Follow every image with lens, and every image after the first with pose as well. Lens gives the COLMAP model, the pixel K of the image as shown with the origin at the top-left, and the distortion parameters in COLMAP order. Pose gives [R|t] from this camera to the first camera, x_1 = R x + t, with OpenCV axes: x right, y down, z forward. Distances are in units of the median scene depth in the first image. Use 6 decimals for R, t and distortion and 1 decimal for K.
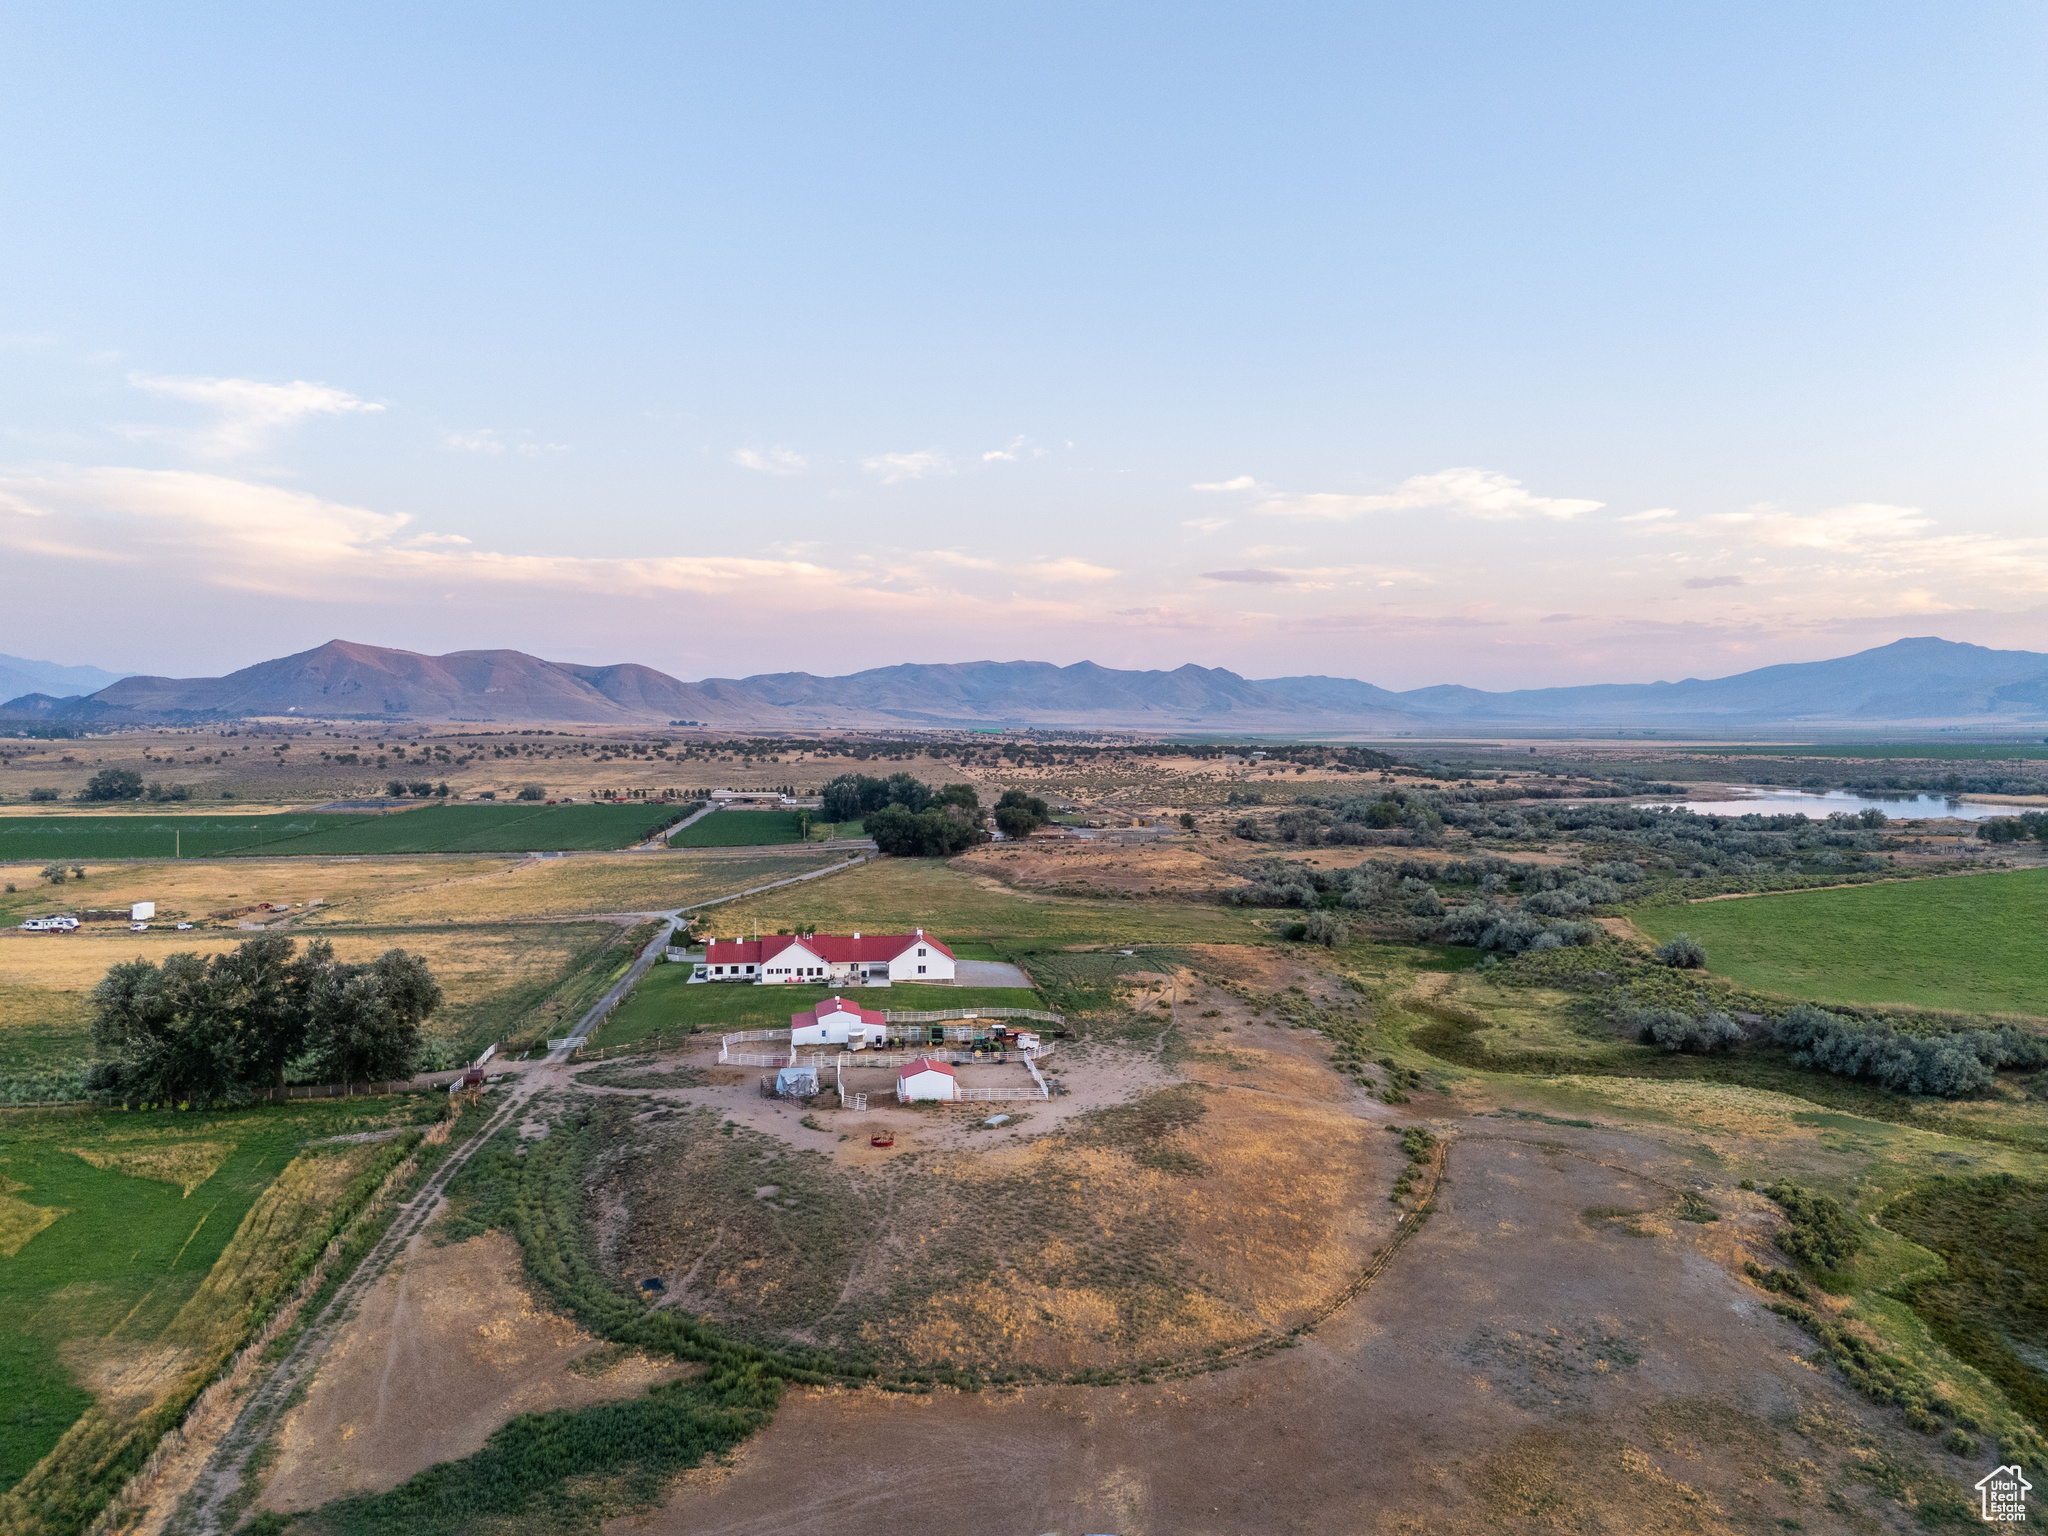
lens RADIAL K [[1509.7, 0, 1018.8], [0, 1509.7, 762.9], [0, 0, 1]] dist [0.075870, -0.075767]
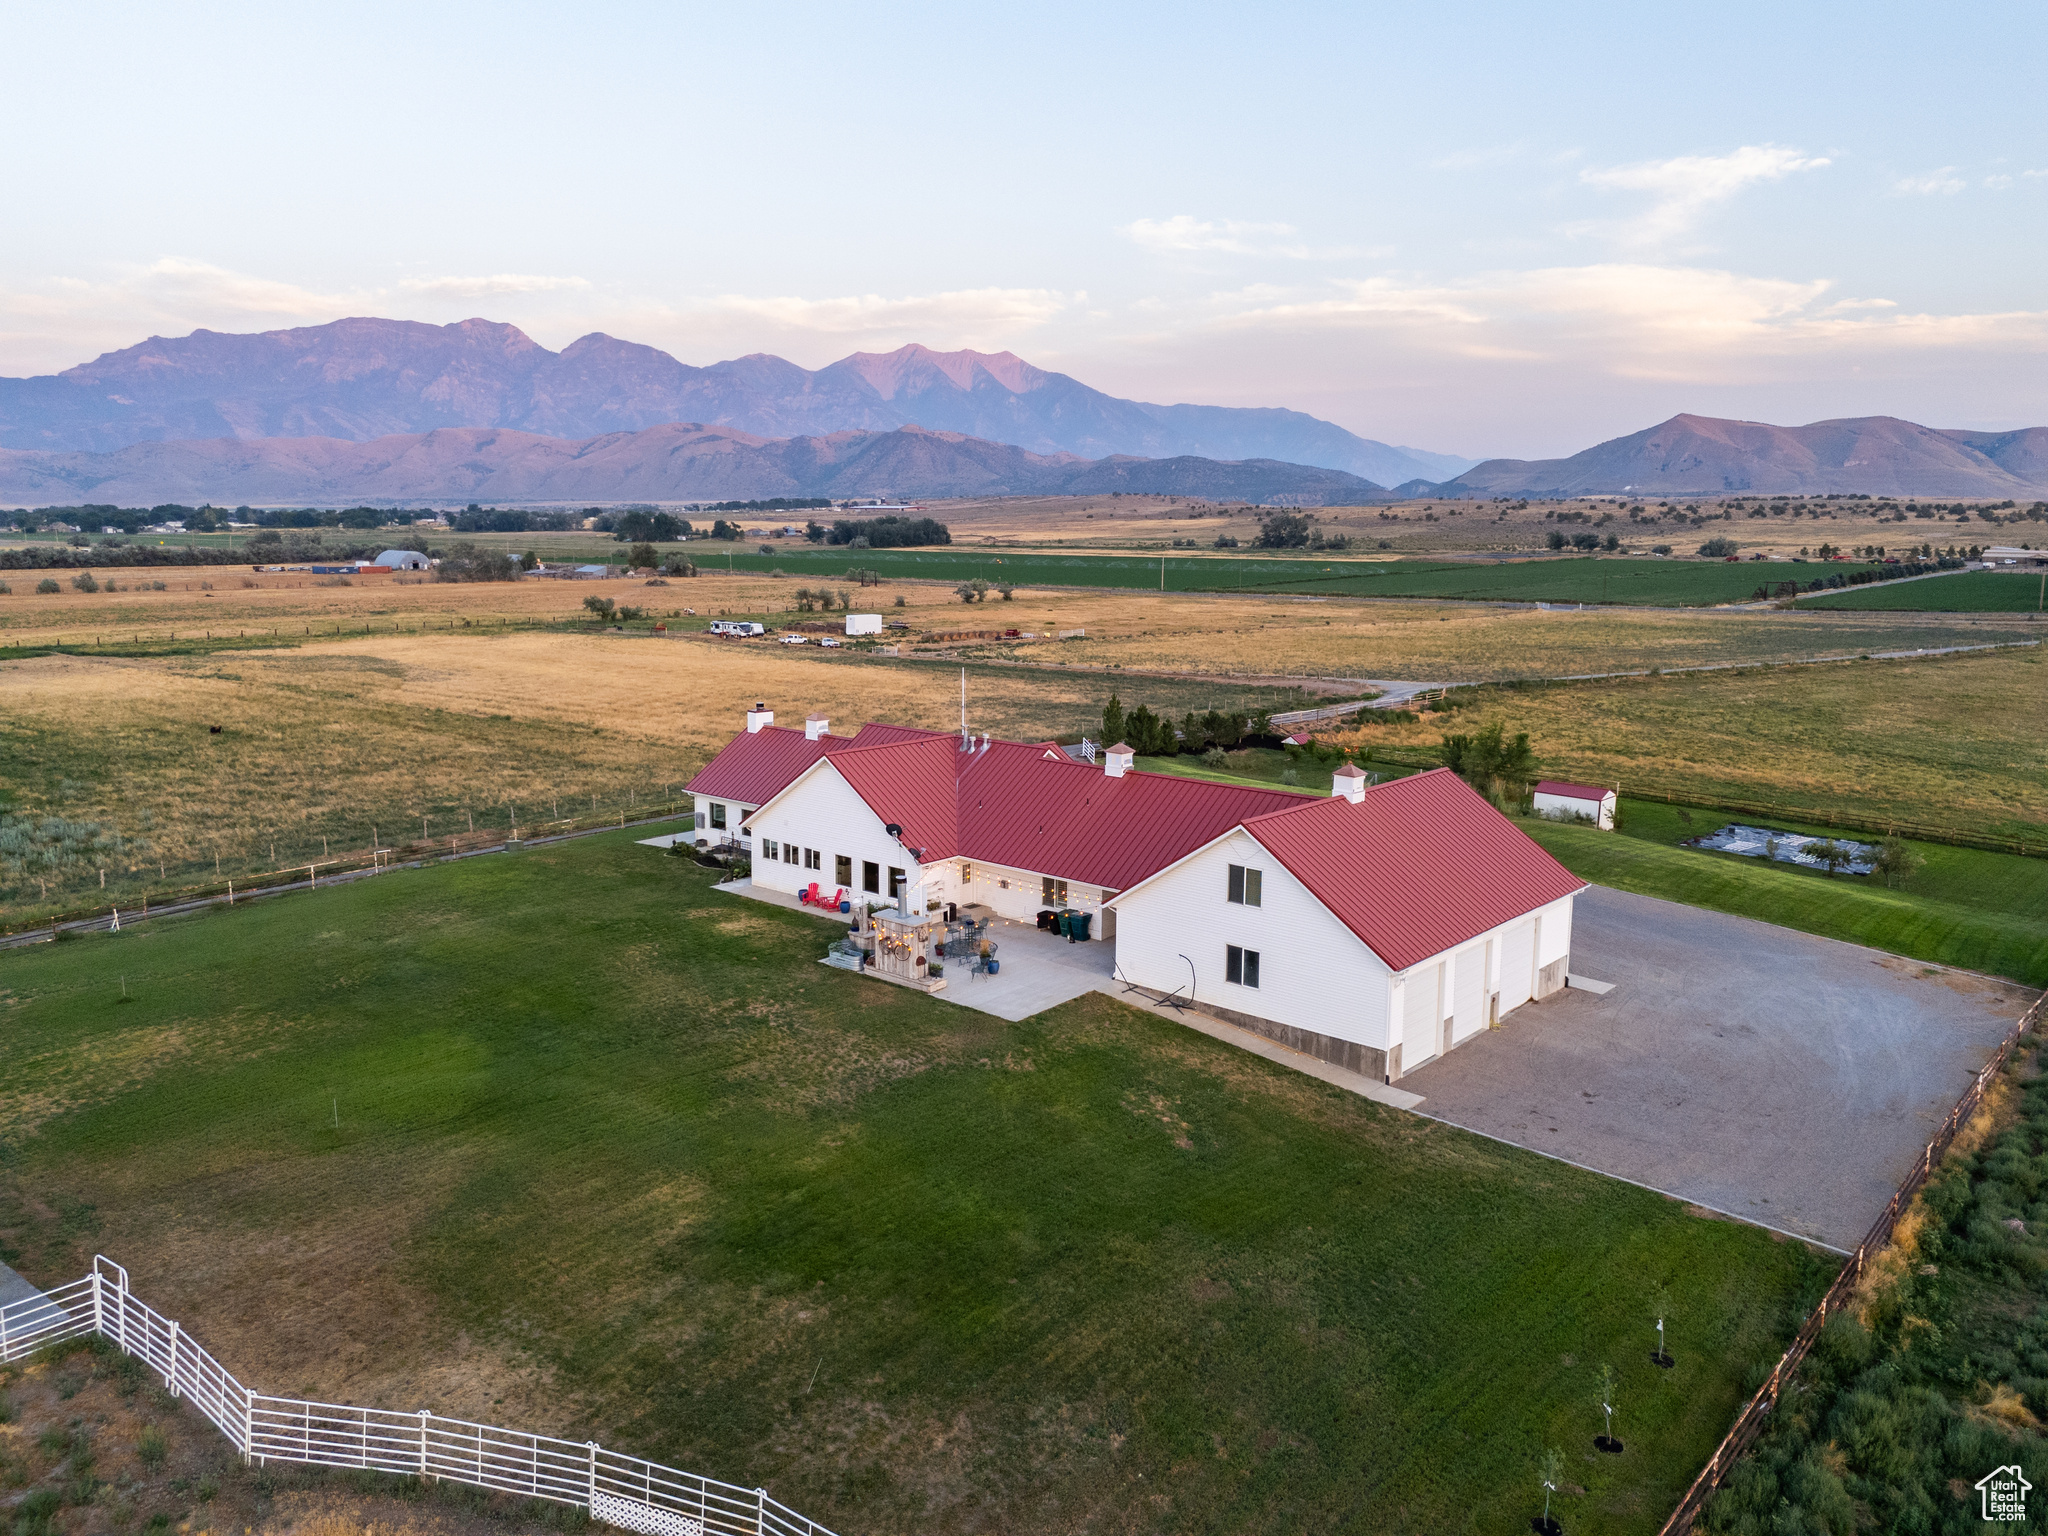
lens RADIAL K [[1509.7, 0, 1012.4], [0, 1509.7, 752.8], [0, 0, 1]] dist [0.075870, -0.075767]
pose [[0.660880, 0.120572, -0.740743, 0.017970], [-0.023135, 0.989814, 0.140473, 0.023518], [0.750135, -0.075698, 0.656938, 0.246600]]
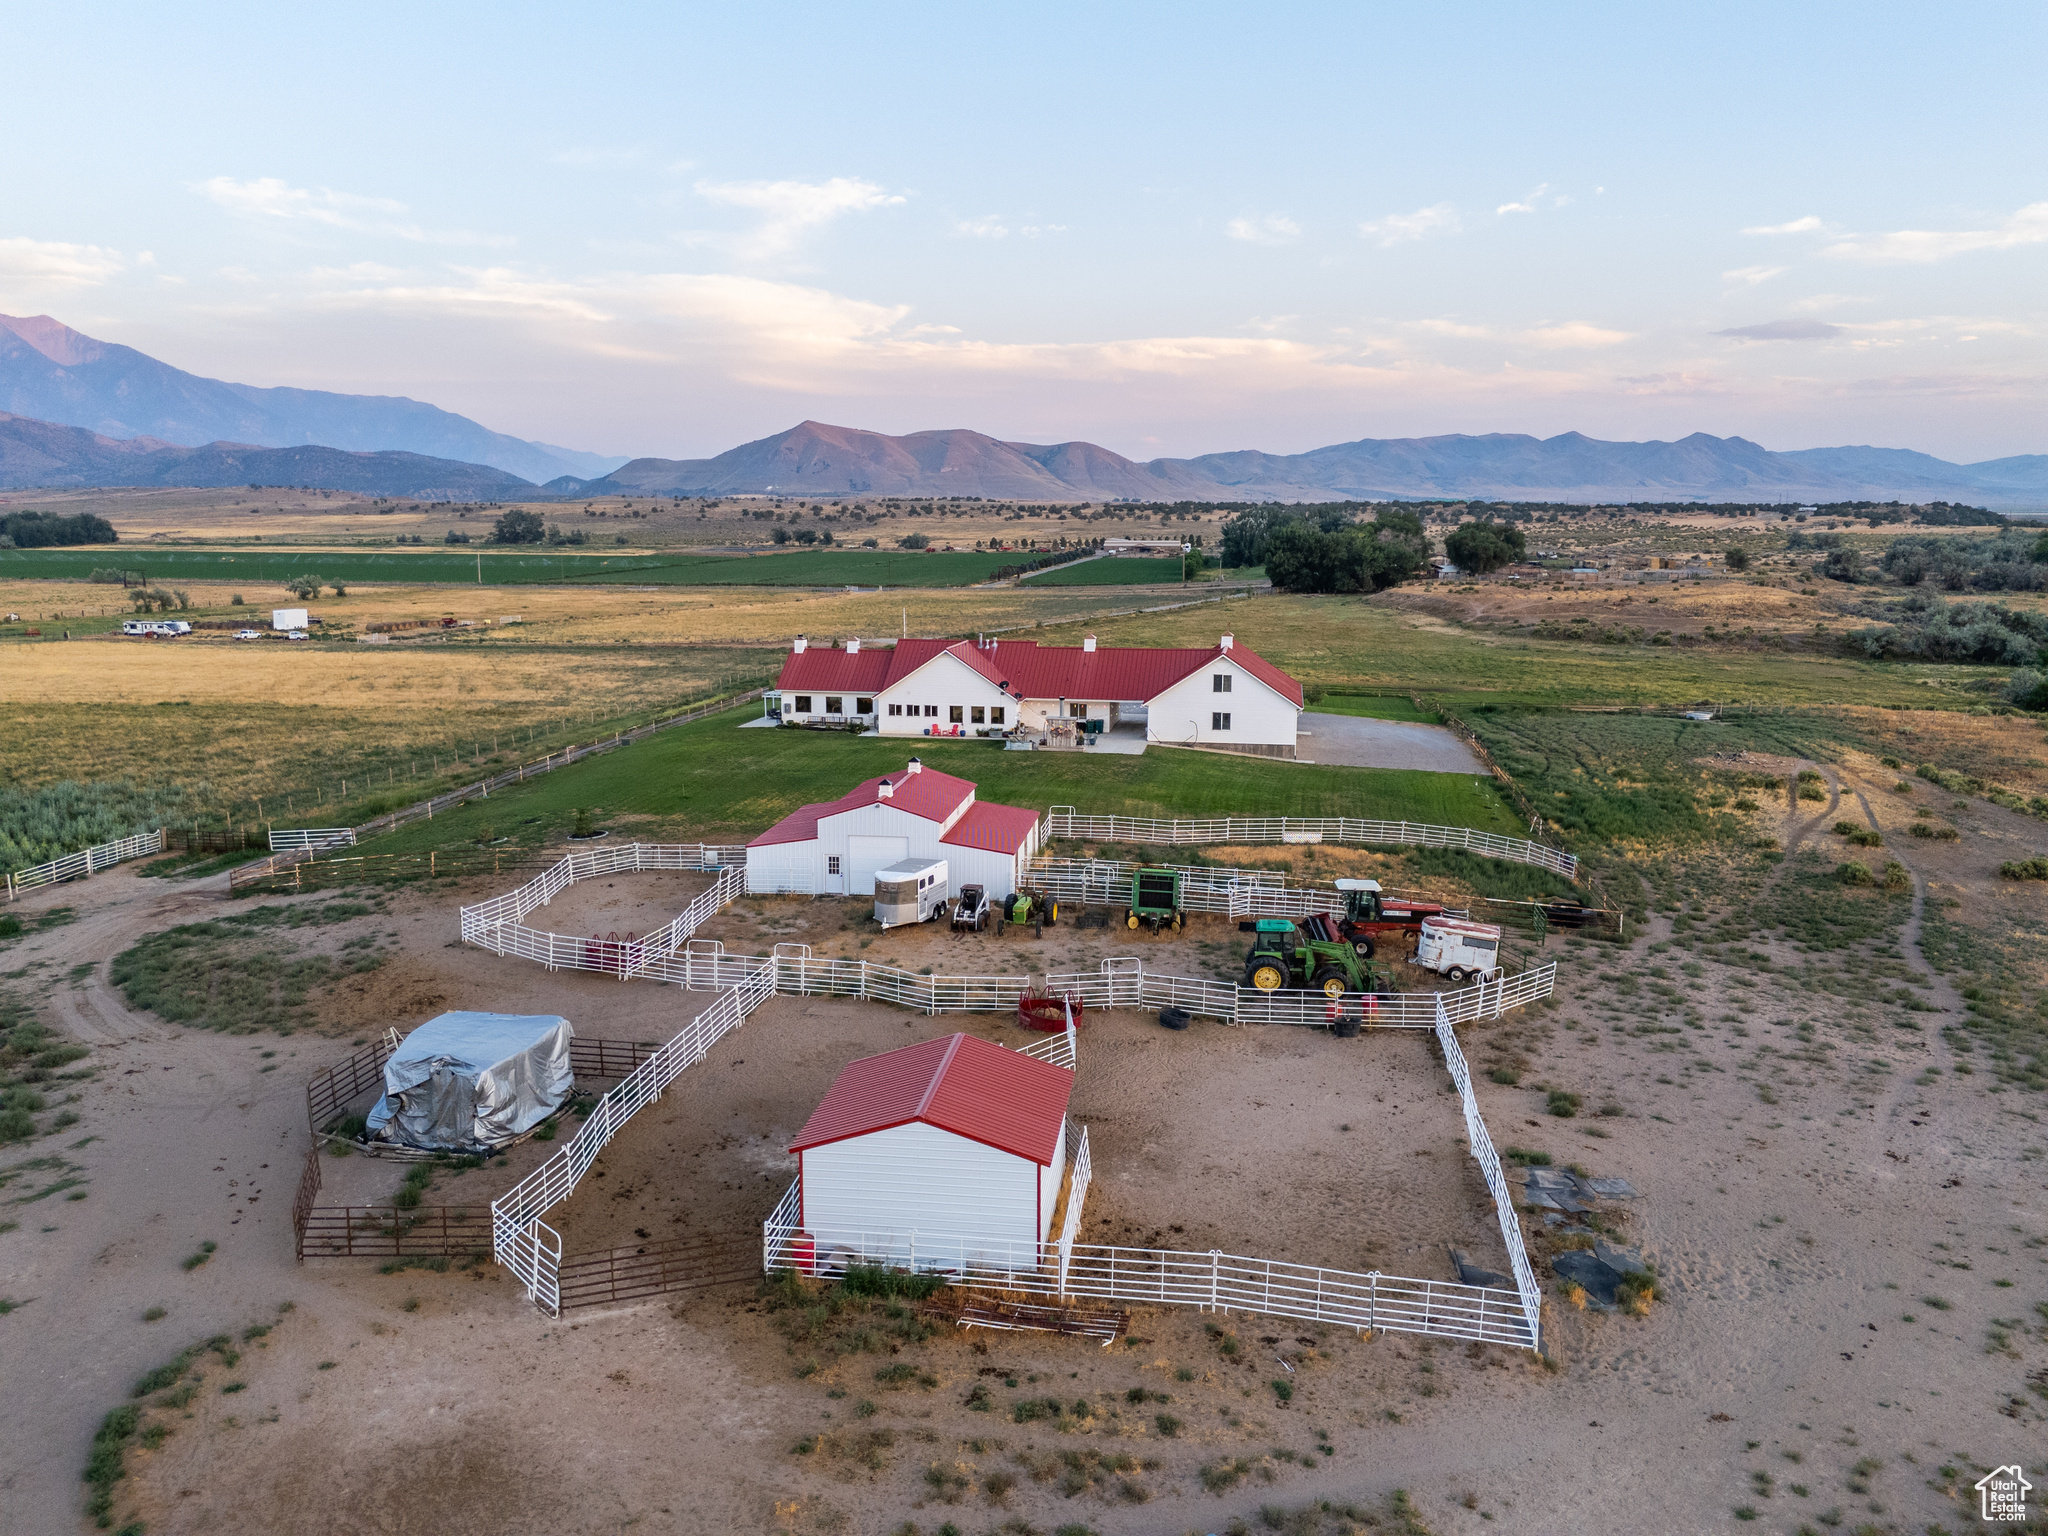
lens RADIAL K [[1509.7, 0, 1024.2], [0, 1509.7, 777.6], [0, 0, 1]] dist [0.075870, -0.075767]
pose [[0.957566, 0.051055, -0.283657, 0.001812], [-0.008503, 0.988761, 0.149262, 0.025537], [0.288089, -0.140516, 0.947238, 0.164137]]
